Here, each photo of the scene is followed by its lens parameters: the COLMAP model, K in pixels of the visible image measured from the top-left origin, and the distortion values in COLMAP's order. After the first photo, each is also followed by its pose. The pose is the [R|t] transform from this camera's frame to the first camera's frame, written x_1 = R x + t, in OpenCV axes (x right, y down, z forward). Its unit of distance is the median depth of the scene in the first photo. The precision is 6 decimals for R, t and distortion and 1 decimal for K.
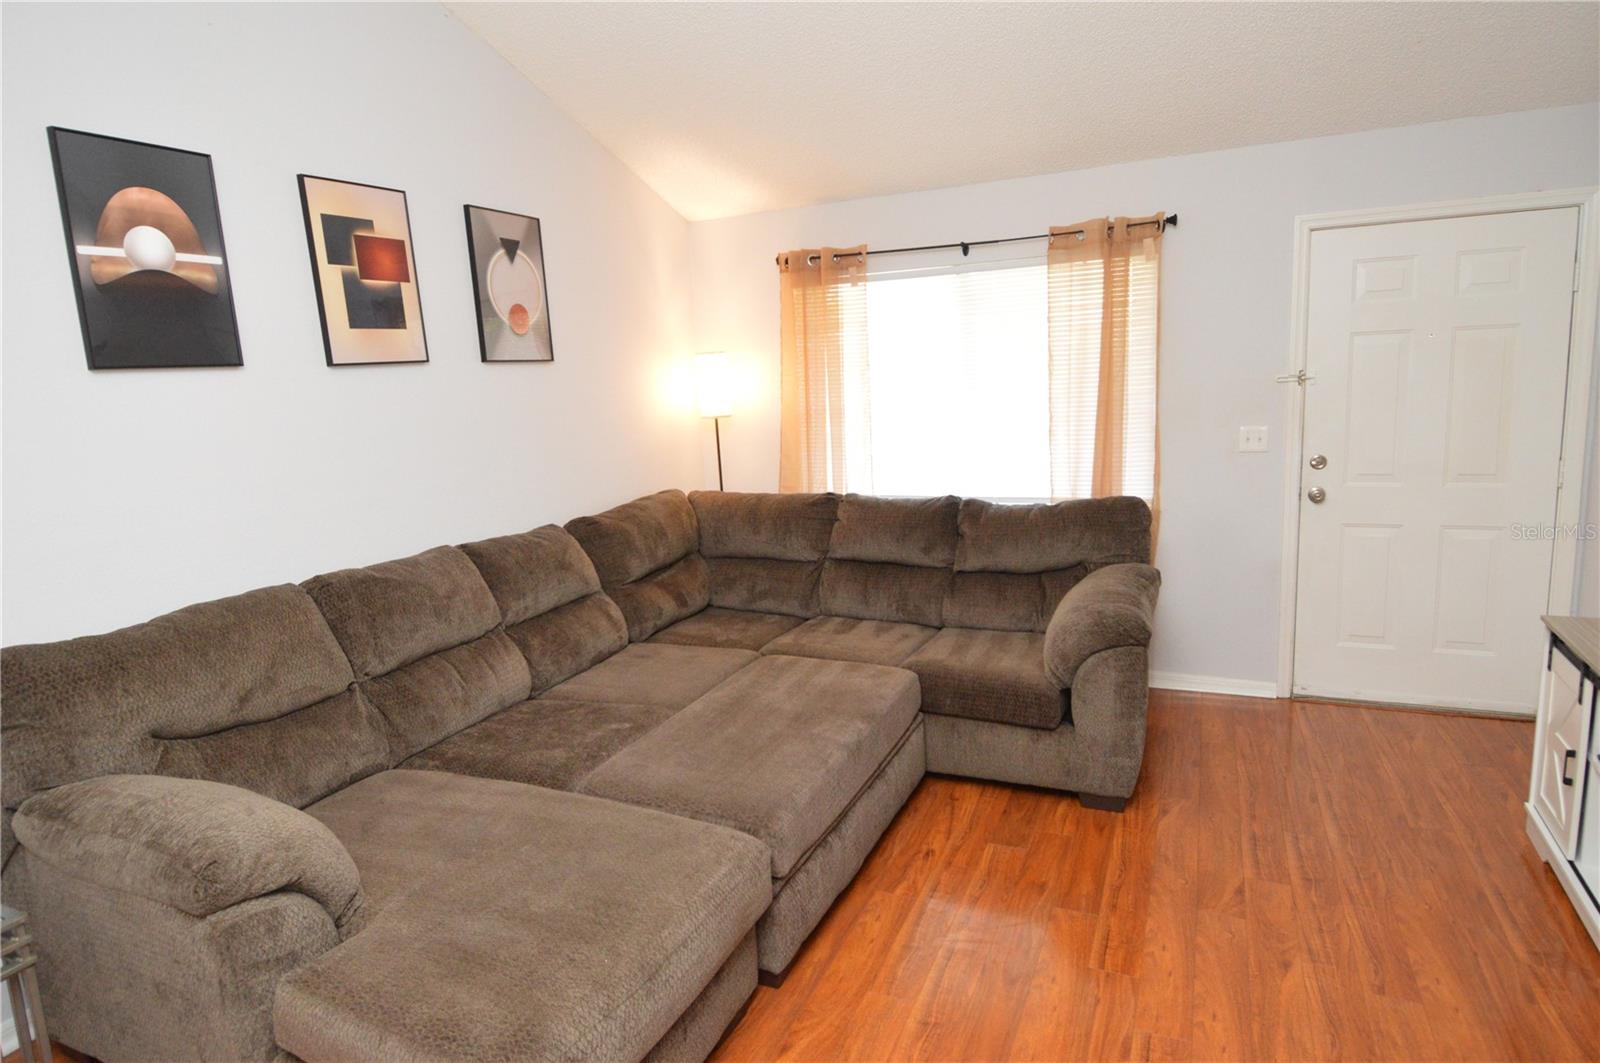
lens RADIAL K [[805.7, 0, 800.0], [0, 805.7, 531.5], [0, 0, 1]] dist [-0.035866, -0.000939]
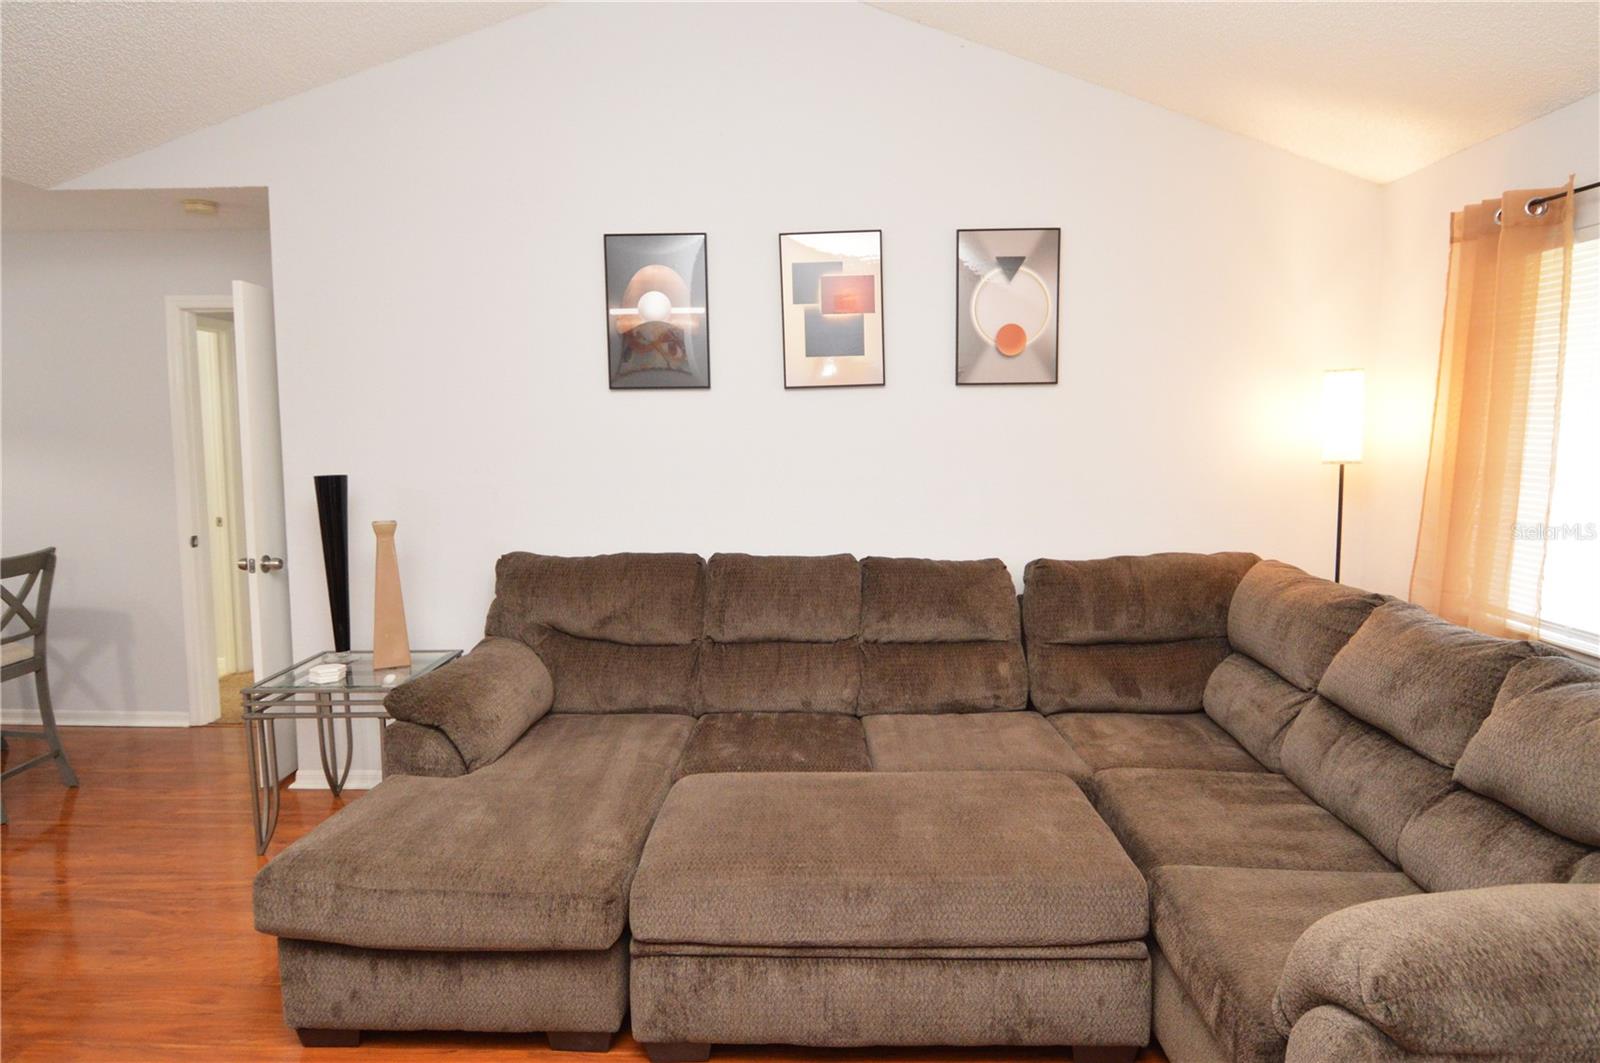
lens RADIAL K [[849.7, 0, 800.0], [0, 849.7, 531.5], [0, 0, 1]] dist [0.019883, -0.035517]
pose [[0.449969, 0.146923, -0.880875, 0.544985], [-0.179096, 0.981181, 0.072167, -0.085548], [0.874901, 0.125288, 0.467815, 0.407184]]
